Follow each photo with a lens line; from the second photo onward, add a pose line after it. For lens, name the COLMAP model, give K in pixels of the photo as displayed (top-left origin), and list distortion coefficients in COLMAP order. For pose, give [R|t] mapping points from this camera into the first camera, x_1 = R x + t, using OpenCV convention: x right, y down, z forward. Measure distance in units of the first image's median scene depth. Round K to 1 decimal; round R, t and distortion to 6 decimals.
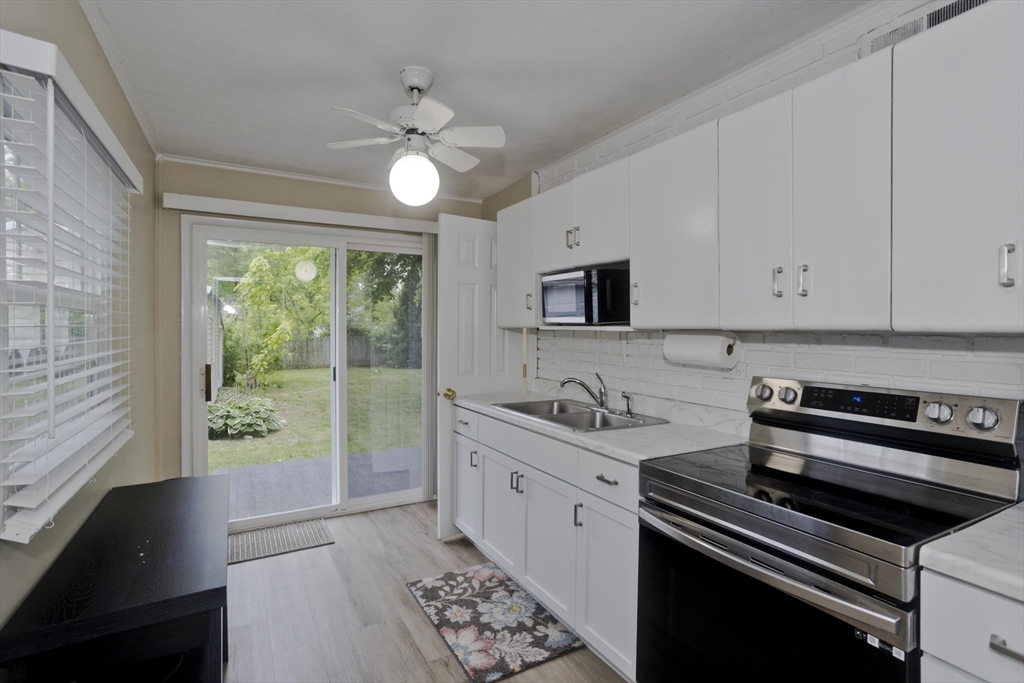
lens RADIAL K [[487.8, 0, 510.2], [0, 487.8, 339.4], [0, 0, 1]] dist [-0.047025, 0.031103]
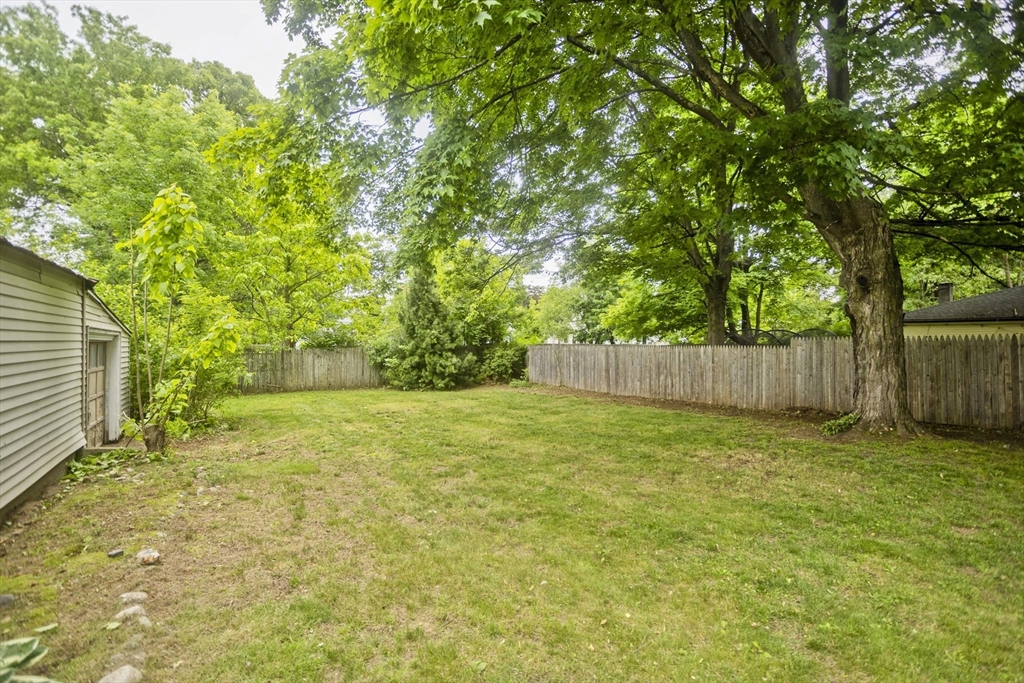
lens RADIAL K [[487.8, 0, 510.2], [0, 487.8, 339.4], [0, 0, 1]] dist [-0.047025, 0.031103]
pose [[0.999510, -0.005303, 0.030835, -0.095118], [0.006133, 0.999620, -0.026868, 0.002315], [-0.030681, 0.027044, 0.999163, 0.253044]]
